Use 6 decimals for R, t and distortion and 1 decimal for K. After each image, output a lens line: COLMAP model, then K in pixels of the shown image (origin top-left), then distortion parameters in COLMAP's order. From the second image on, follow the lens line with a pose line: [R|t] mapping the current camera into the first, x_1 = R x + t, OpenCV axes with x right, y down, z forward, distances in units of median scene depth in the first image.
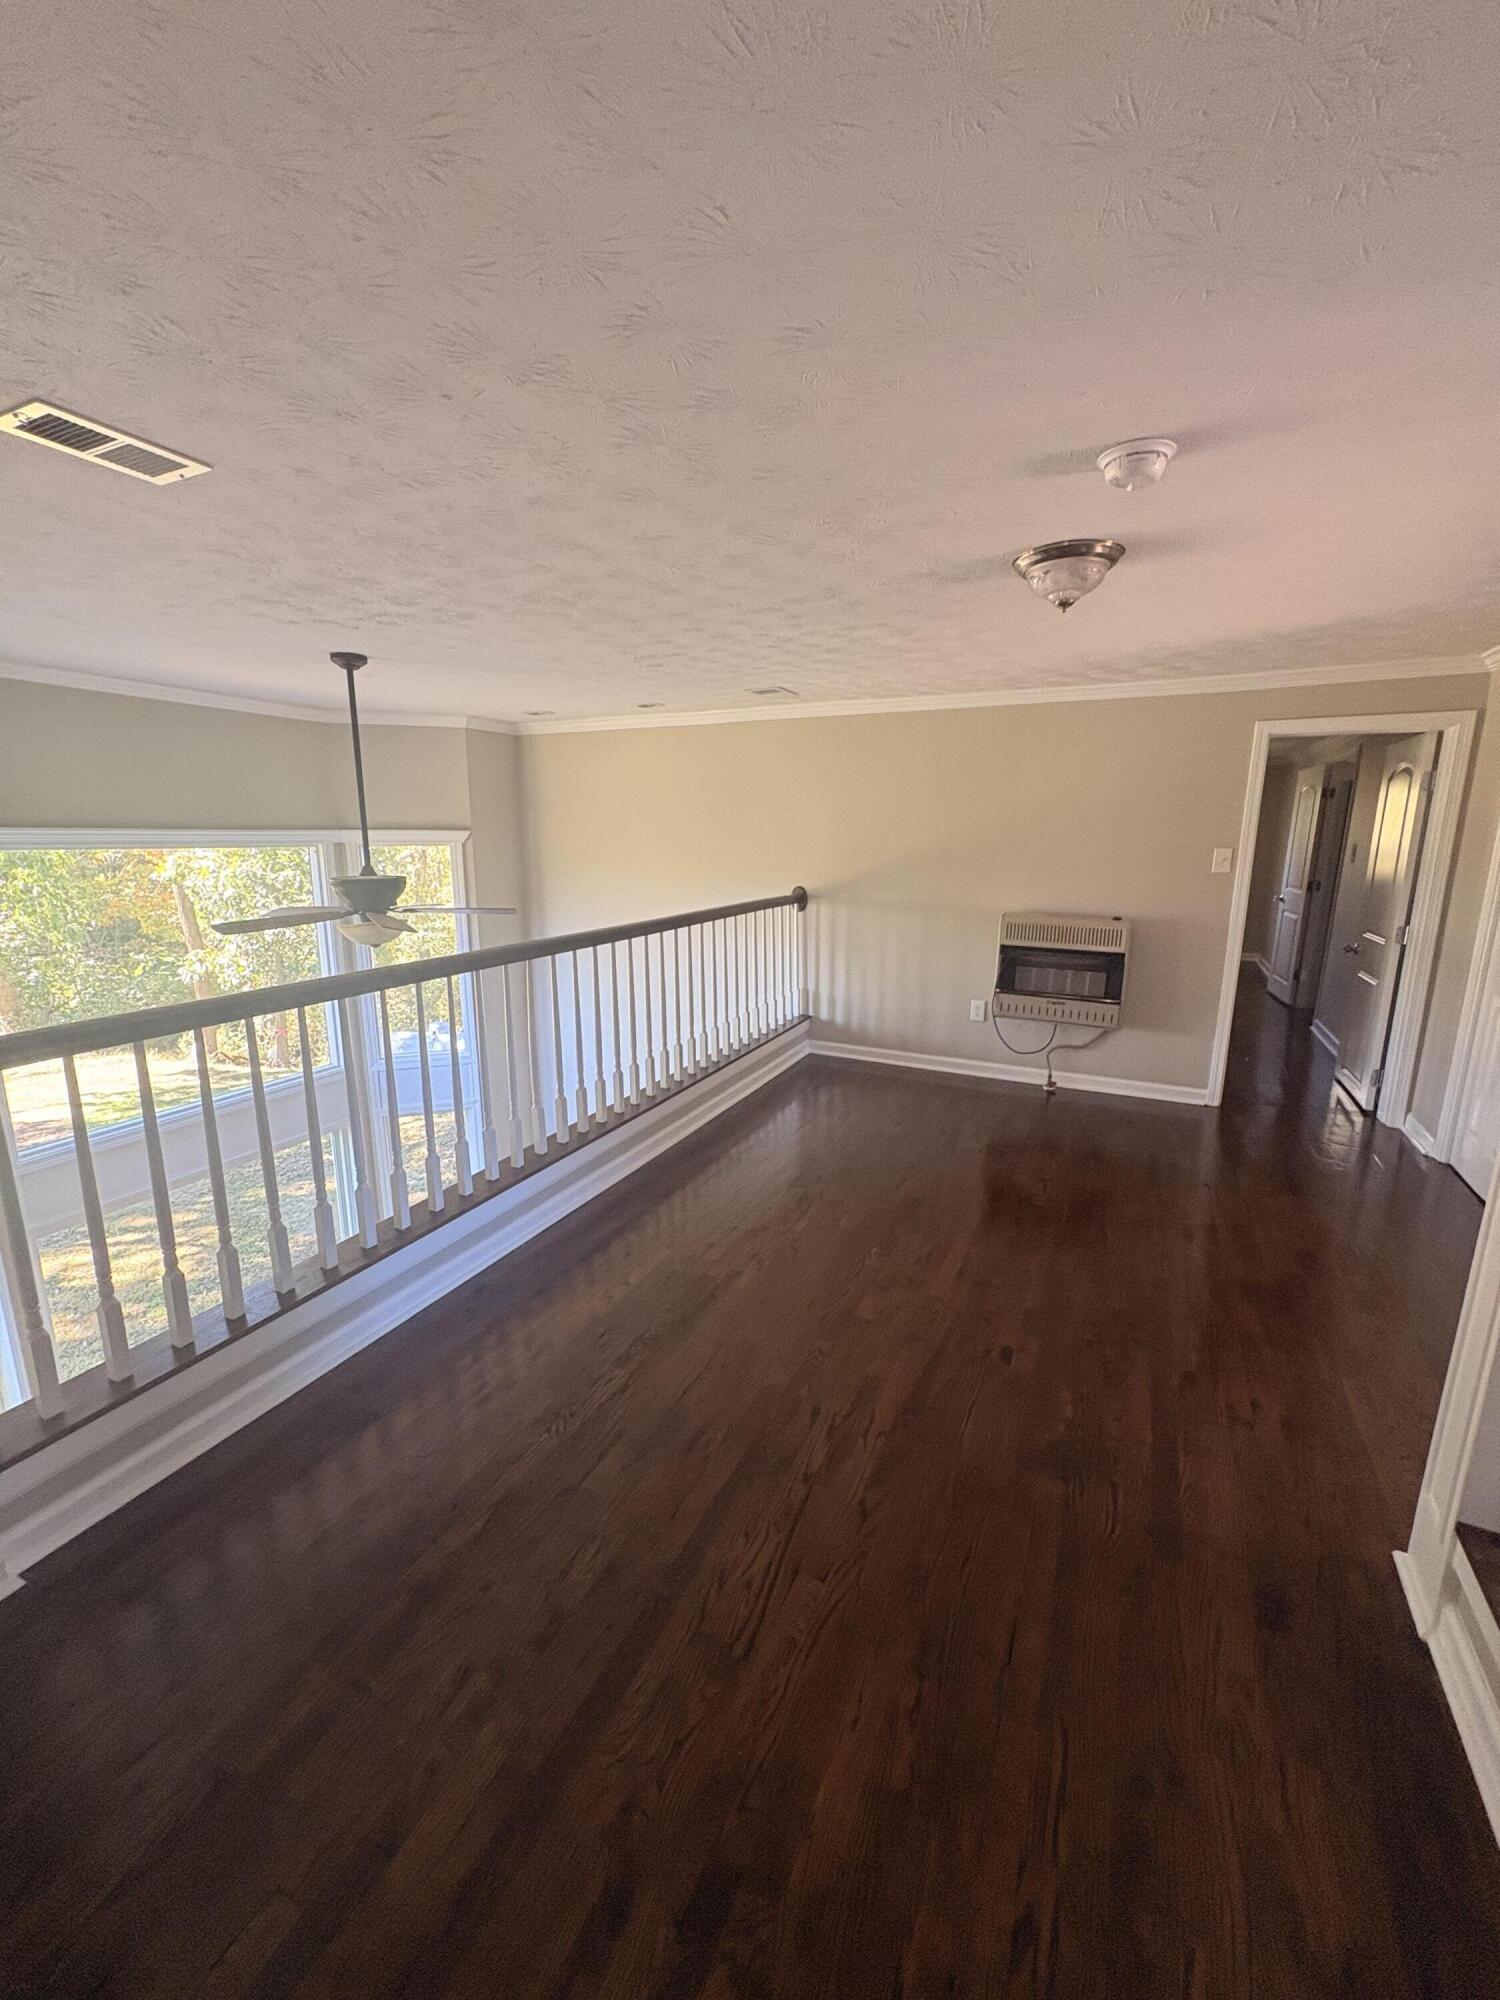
lens RADIAL K [[799.2, 0, 750.0], [0, 799.2, 1000.0], [0, 0, 1]] dist [-0.000647, -0.000058]
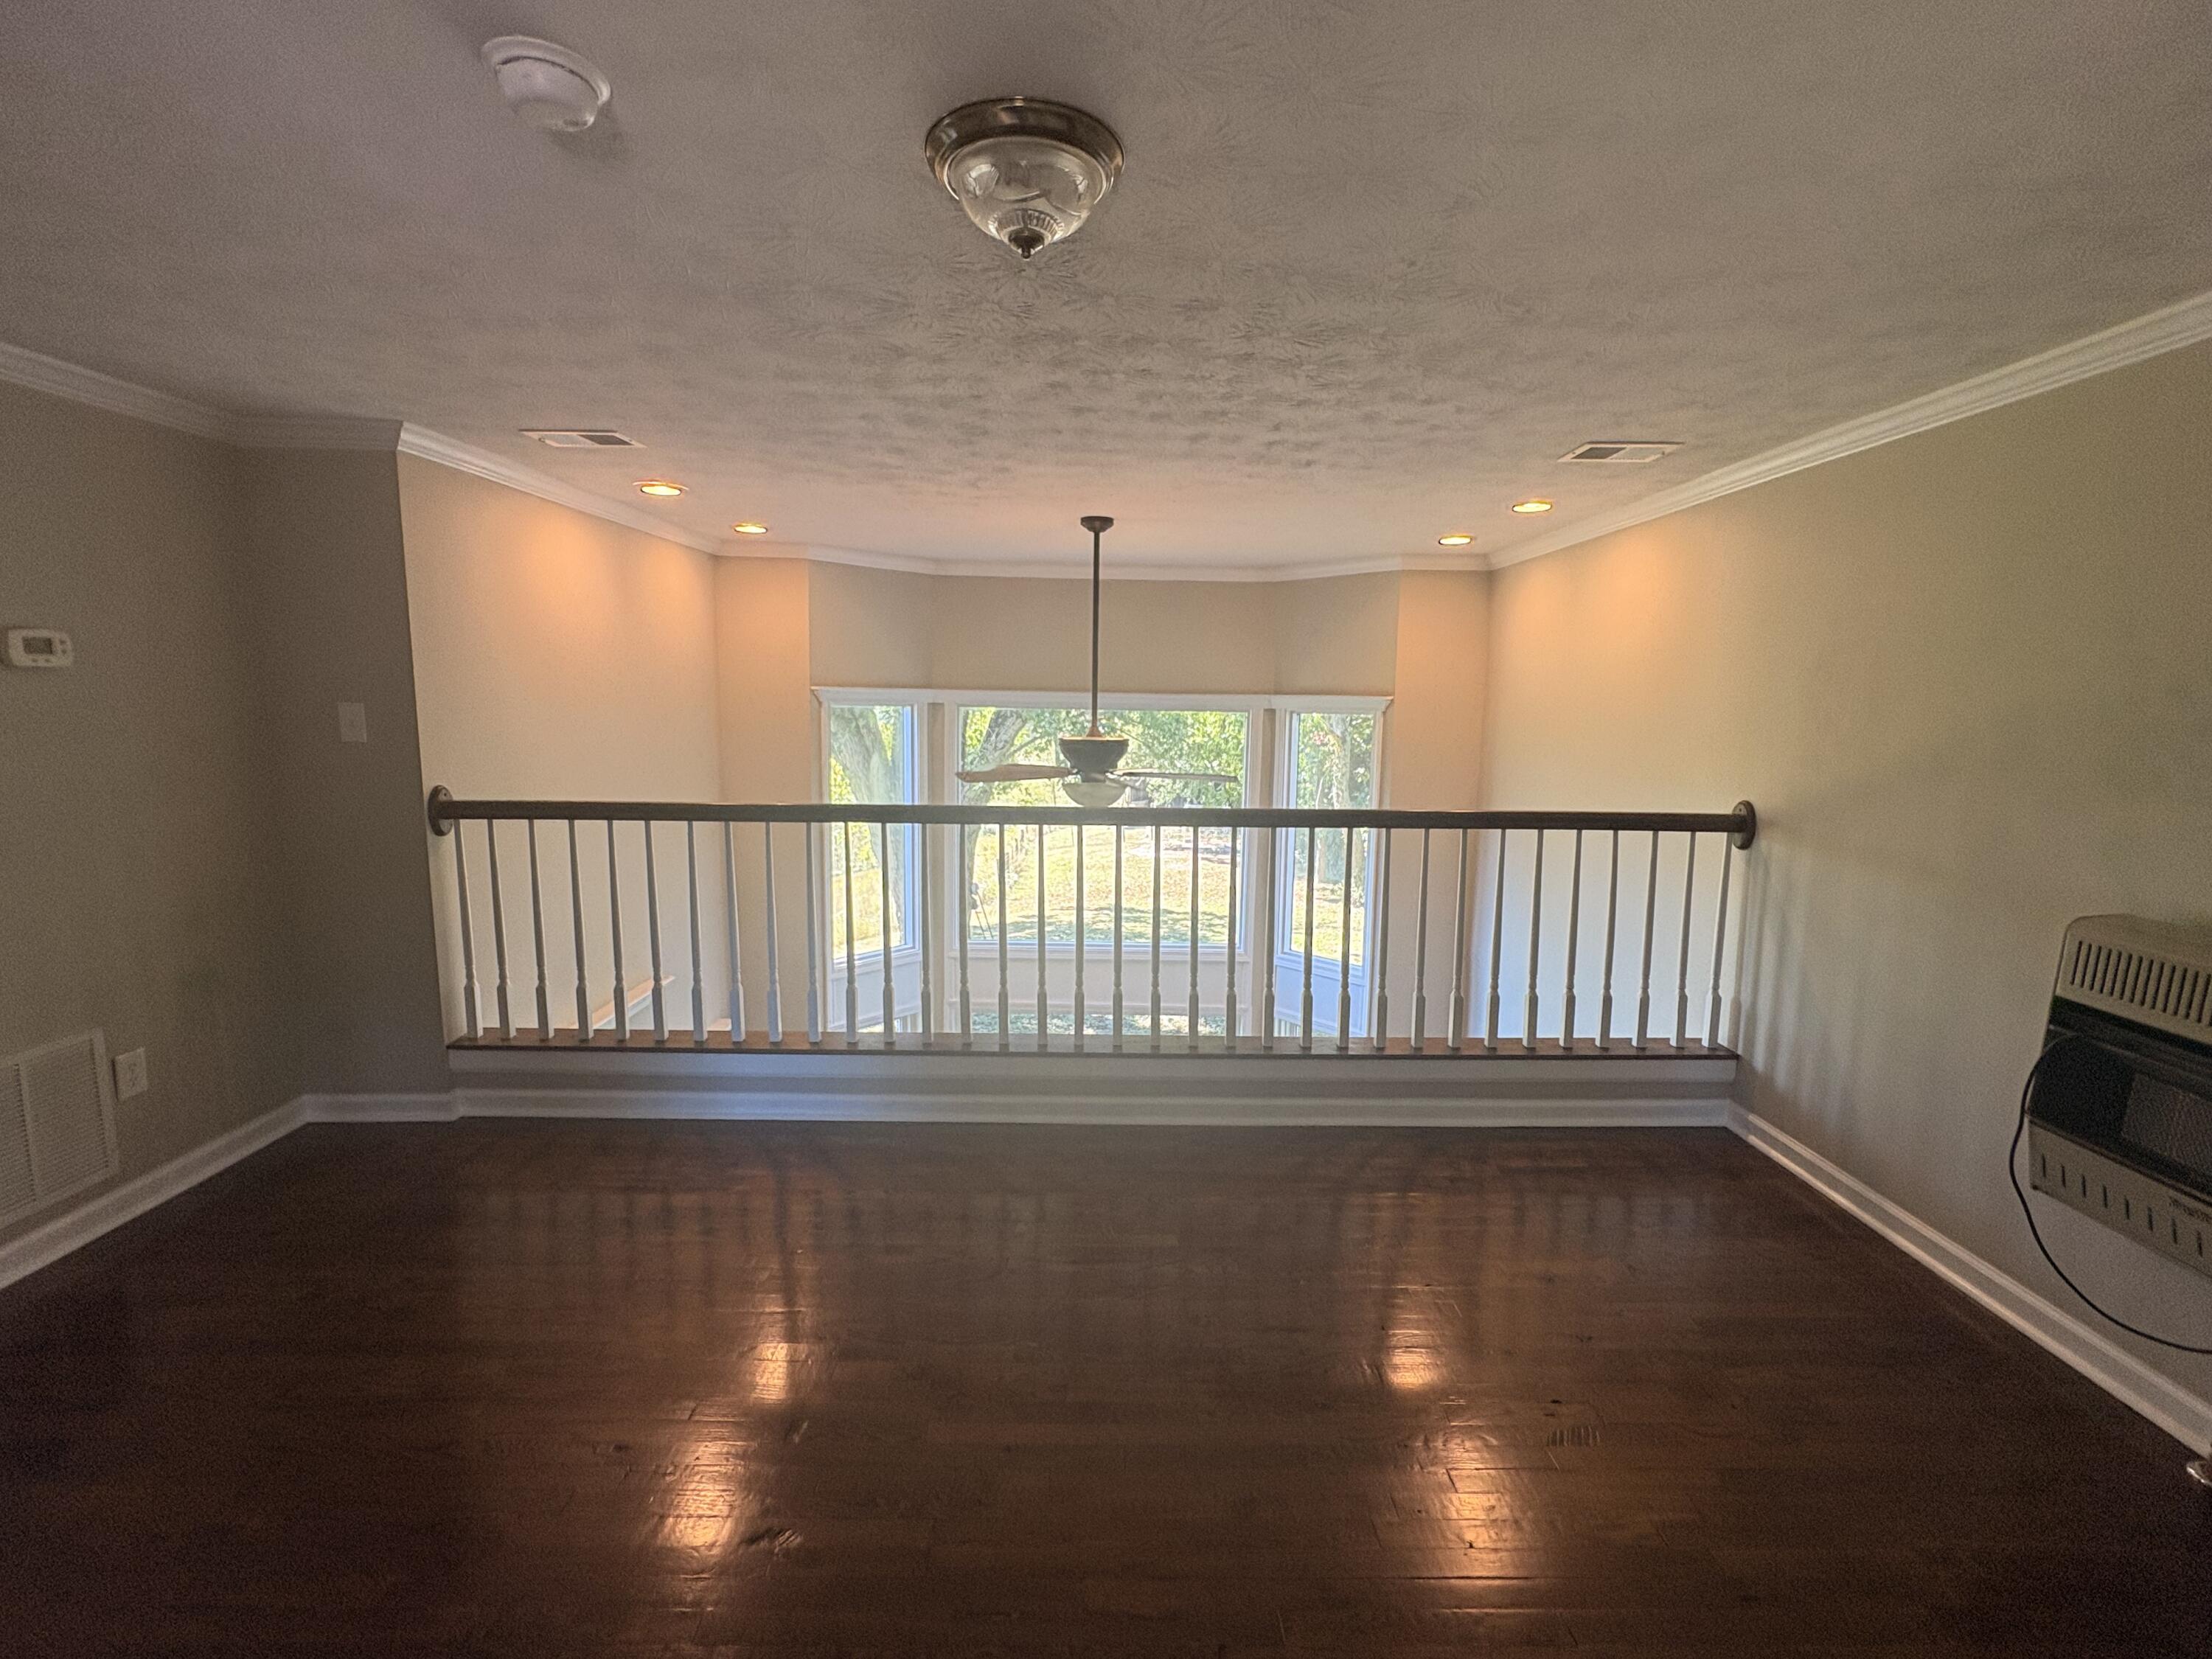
lens RADIAL K [[974.3, 0, 1106.0], [0, 974.3, 829.5], [0, 0, 1]] dist [-0.000338, -0.000027]
pose [[0.449632, 0.121532, -0.884908, 0.443686], [-0.192621, 0.980583, 0.036799, -0.068421], [0.872198, 0.153905, 0.464311, 0.354794]]
